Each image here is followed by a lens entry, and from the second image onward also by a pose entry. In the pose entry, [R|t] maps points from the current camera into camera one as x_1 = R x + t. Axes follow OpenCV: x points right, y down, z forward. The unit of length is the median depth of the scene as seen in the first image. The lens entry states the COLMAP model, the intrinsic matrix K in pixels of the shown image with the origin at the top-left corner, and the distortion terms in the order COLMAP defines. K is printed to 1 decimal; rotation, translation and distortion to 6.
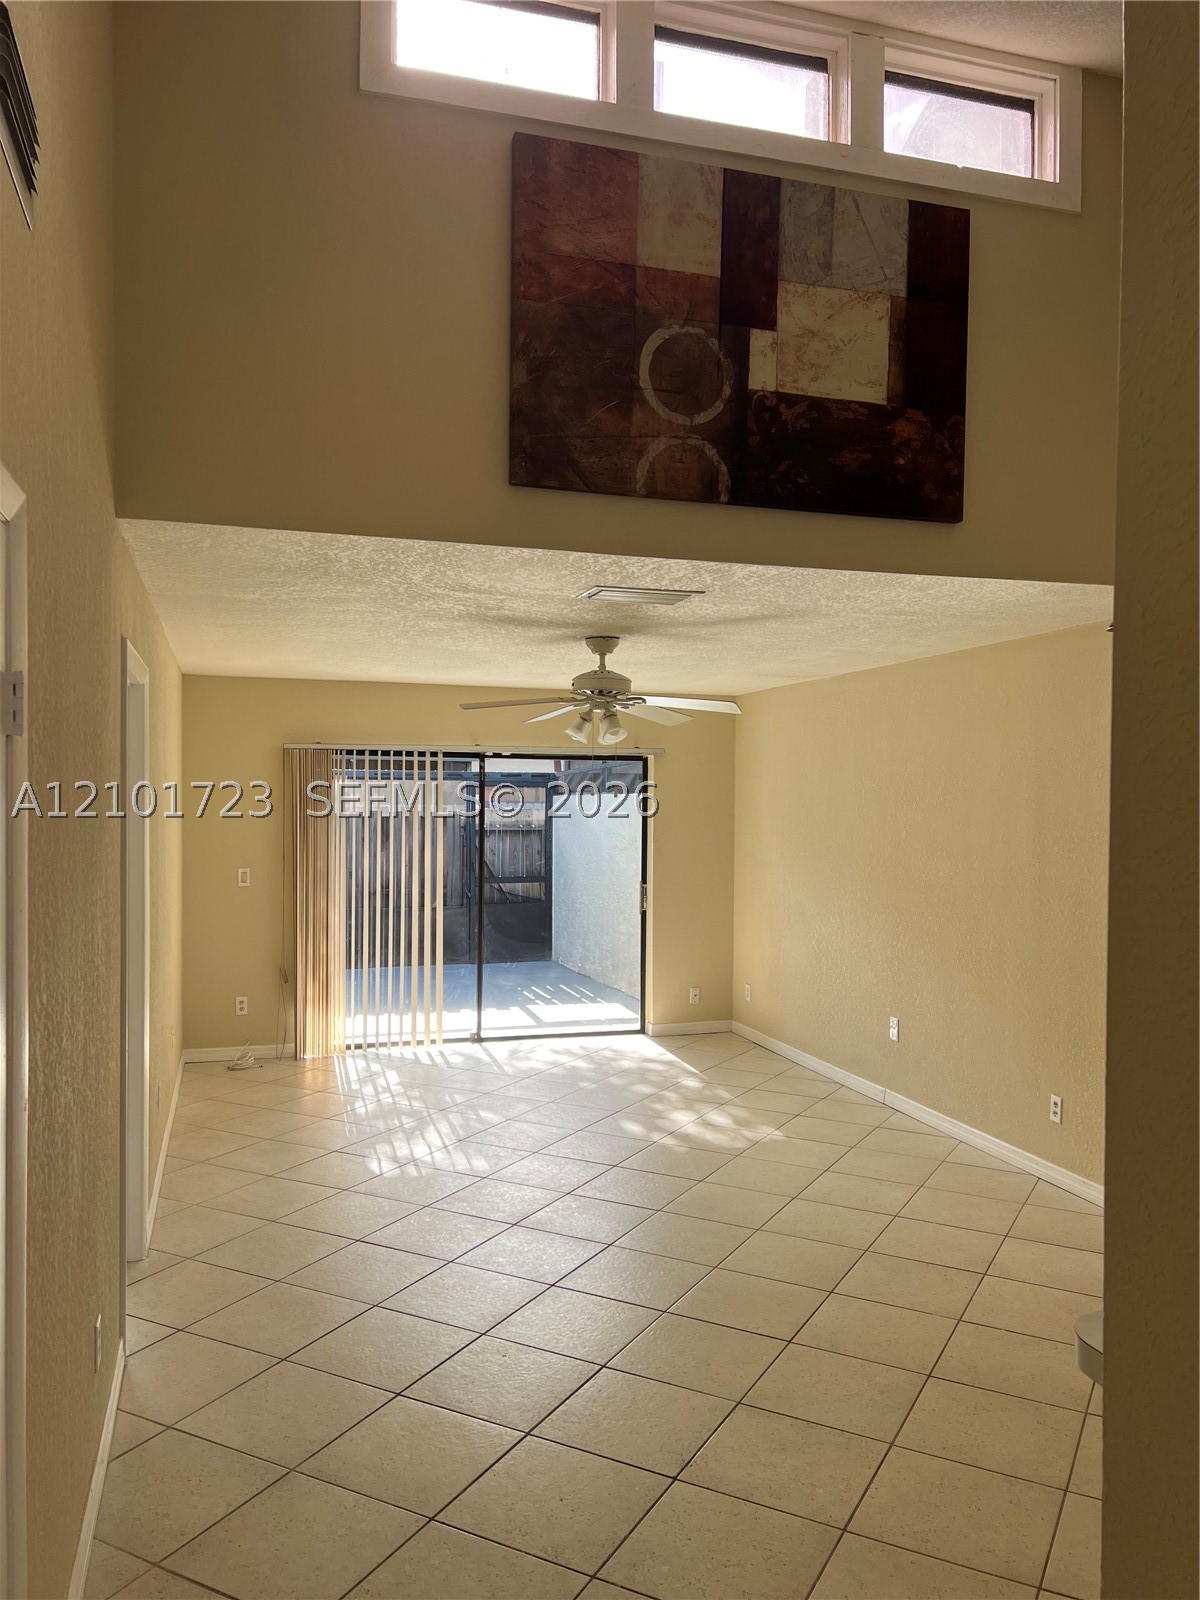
lens RADIAL K [[1196.0, 0, 601.0], [0, 1196.0, 793.0], [0, 0, 1]] dist [0.068295, -0.061304]
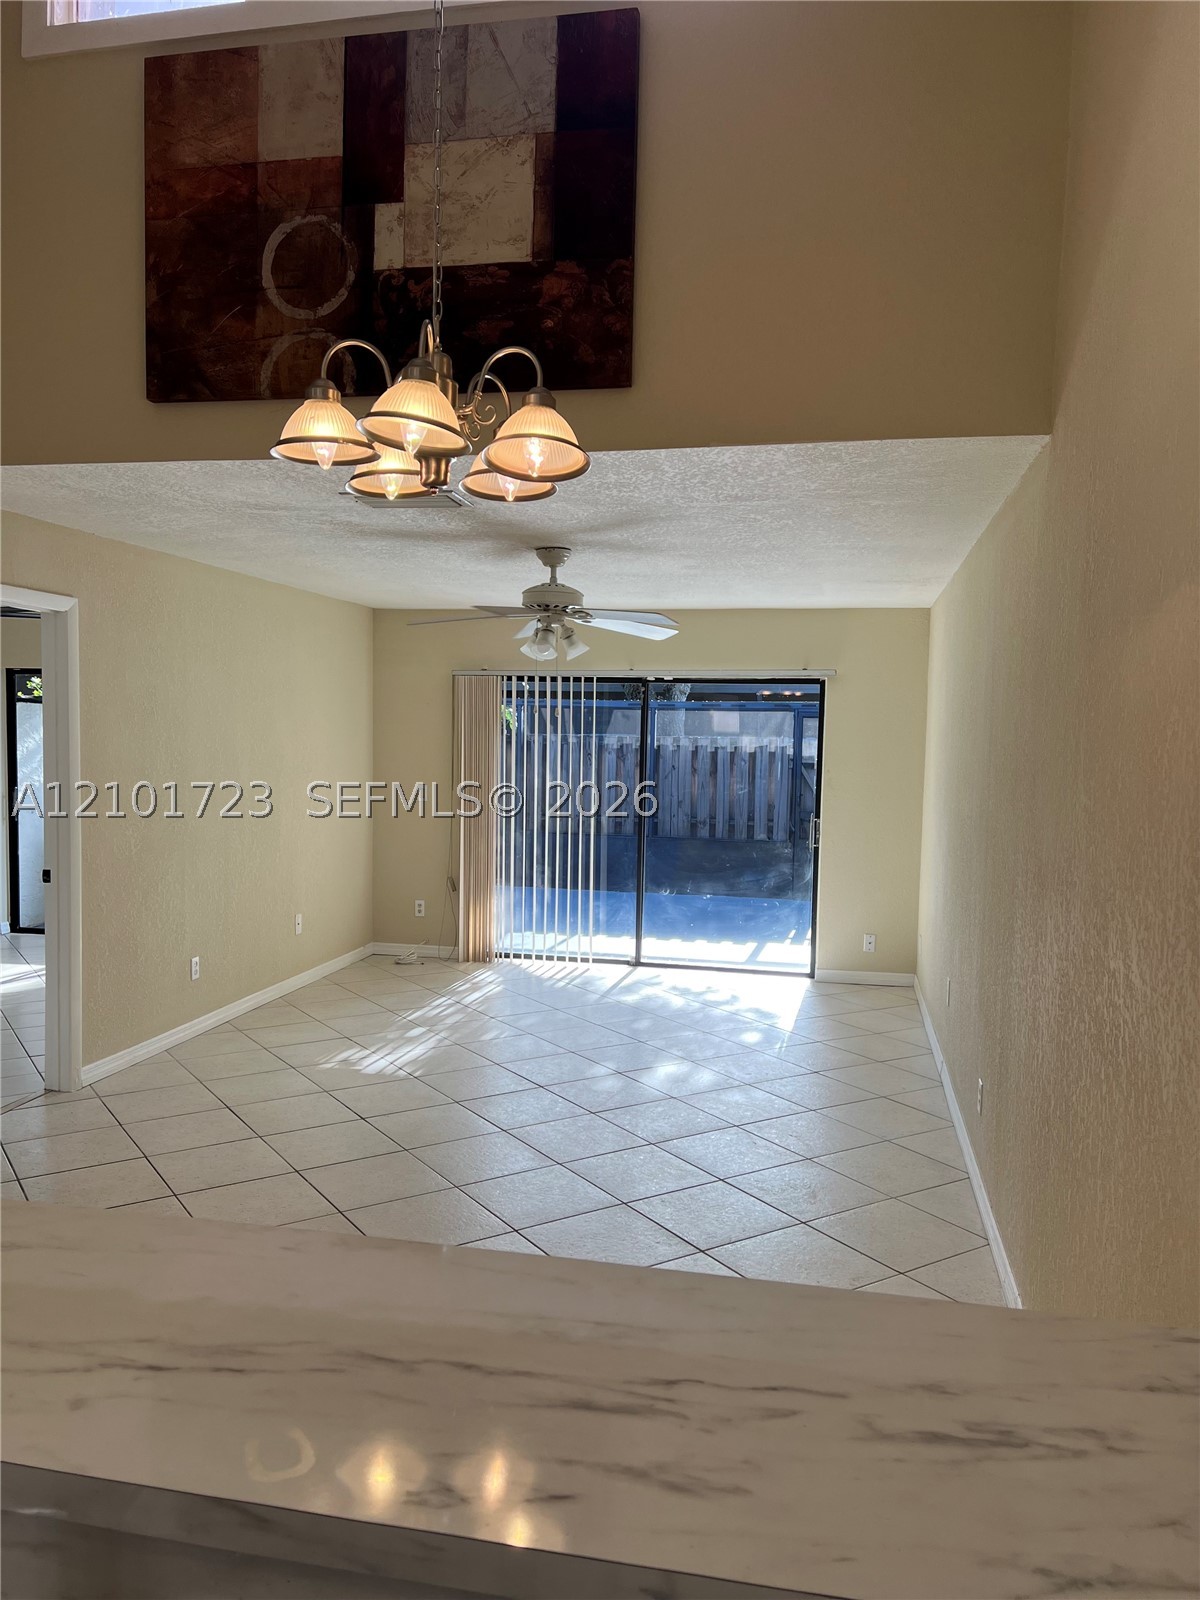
lens RADIAL K [[1196.0, 0, 540.1], [0, 1196.0, 801.7], [0, 0, 1]] dist [0.068295, -0.061304]
pose [[0.872649, 0.040391, -0.486675, 0.712720], [-0.013144, 0.998155, 0.059273, 0.024747], [0.488171, -0.045328, 0.871570, 0.211468]]
